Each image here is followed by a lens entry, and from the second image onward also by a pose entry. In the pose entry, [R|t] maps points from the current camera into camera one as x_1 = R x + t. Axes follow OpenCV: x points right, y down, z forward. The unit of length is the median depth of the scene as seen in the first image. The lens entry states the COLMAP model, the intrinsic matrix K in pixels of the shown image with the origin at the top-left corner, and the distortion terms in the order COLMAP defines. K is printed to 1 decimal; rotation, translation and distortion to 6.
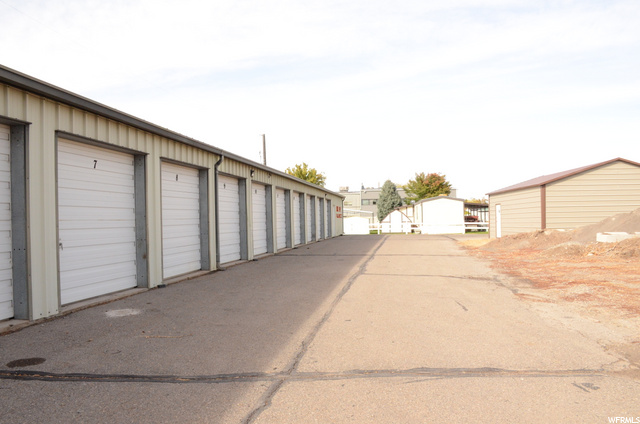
lens RADIAL K [[504.1, 0, 320.0], [0, 504.1, 212.0], [0, 0, 1]] dist [-0.067809, 0.006387]
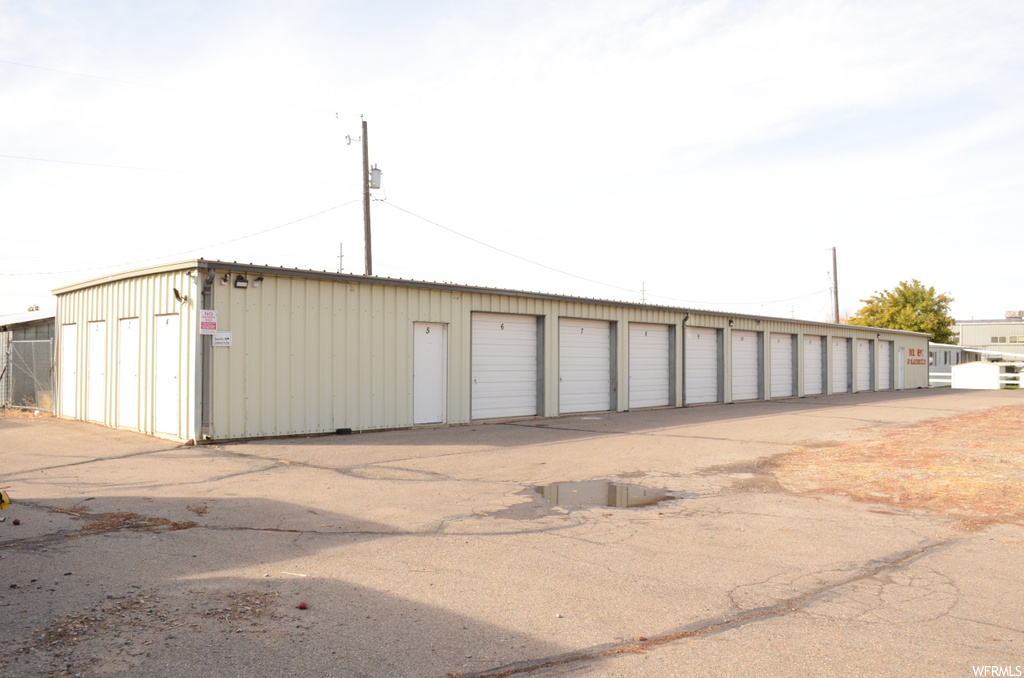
lens RADIAL K [[806.5, 0, 512.0], [0, 806.5, 339.0], [0, 0, 1]] dist [-0.067809, 0.006387]
pose [[0.831669, 0.015773, -0.555048, 0.545098], [-0.018042, 0.999836, 0.001380, -0.046153], [0.554979, 0.008867, 0.831817, -0.878529]]
